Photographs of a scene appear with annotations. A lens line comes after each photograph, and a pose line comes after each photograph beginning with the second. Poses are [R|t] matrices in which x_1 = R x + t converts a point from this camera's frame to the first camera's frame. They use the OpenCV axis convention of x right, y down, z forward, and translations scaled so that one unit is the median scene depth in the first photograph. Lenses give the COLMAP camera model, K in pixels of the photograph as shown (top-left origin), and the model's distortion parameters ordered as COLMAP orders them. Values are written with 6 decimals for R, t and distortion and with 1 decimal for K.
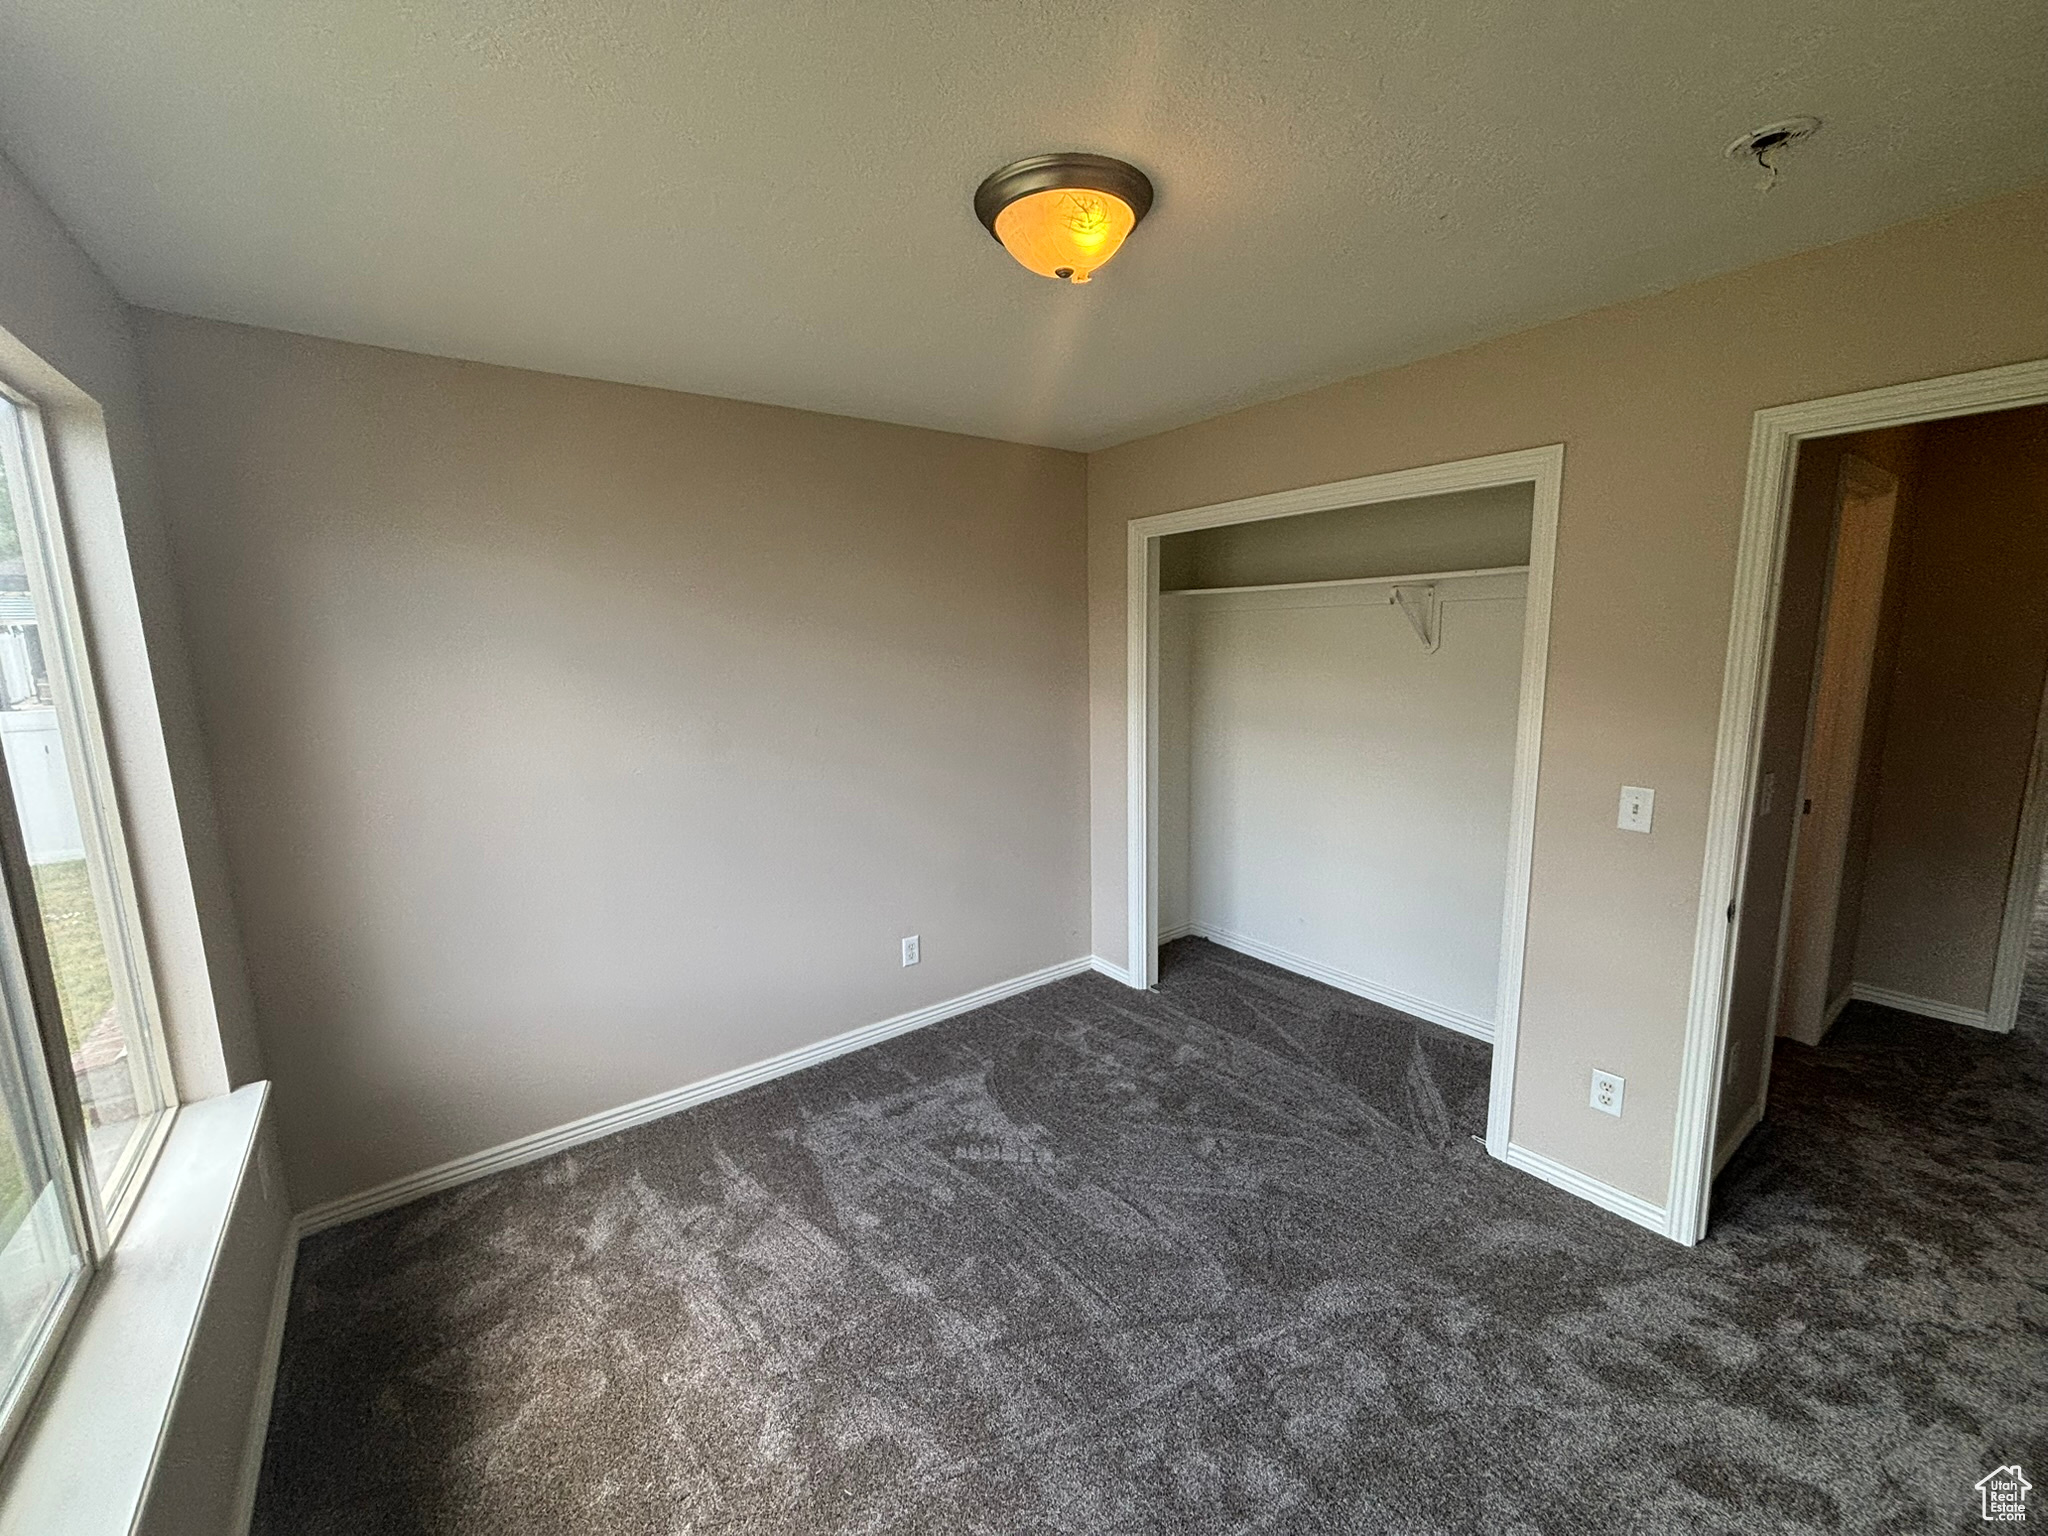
lens RADIAL K [[821.5, 0, 1024.0], [0, 821.5, 768.0], [0, 0, 1]] dist [0.000227, 0.000010]
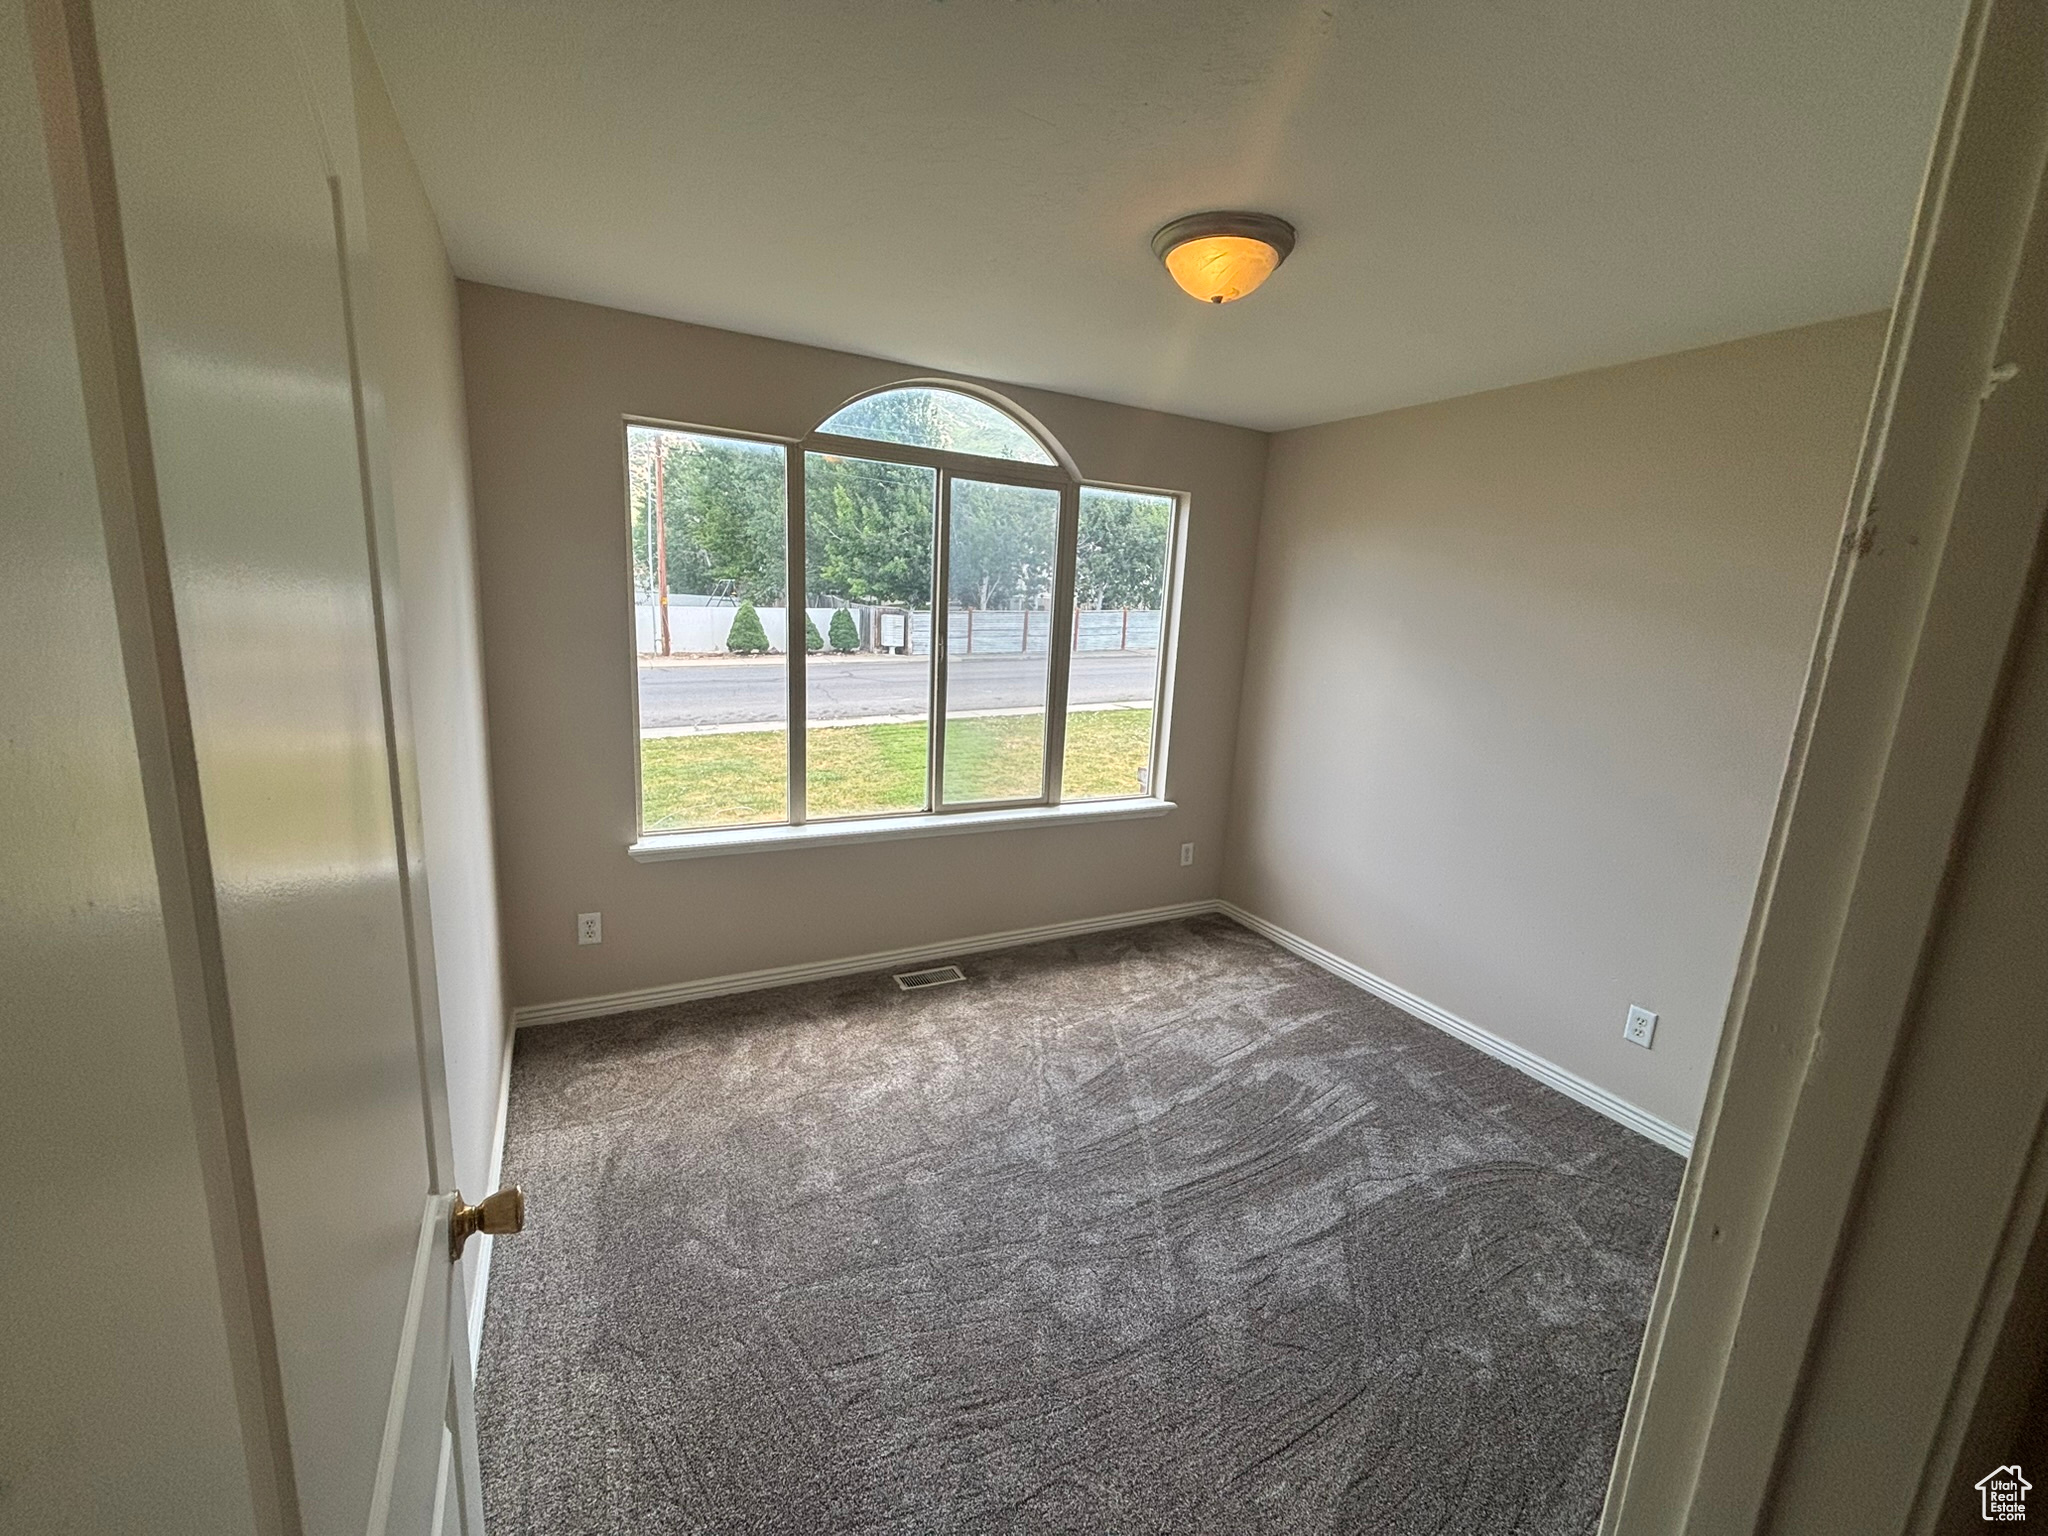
lens RADIAL K [[864.5, 0, 1024.0], [0, 864.5, 768.0], [0, 0, 1]] dist [-0.000014, -0.000003]
pose [[-0.140077, 0.217083, -0.966050, 1.012073], [-0.216464, 0.945354, 0.243820, -0.121754], [0.966189, 0.243269, -0.085432, 0.657742]]
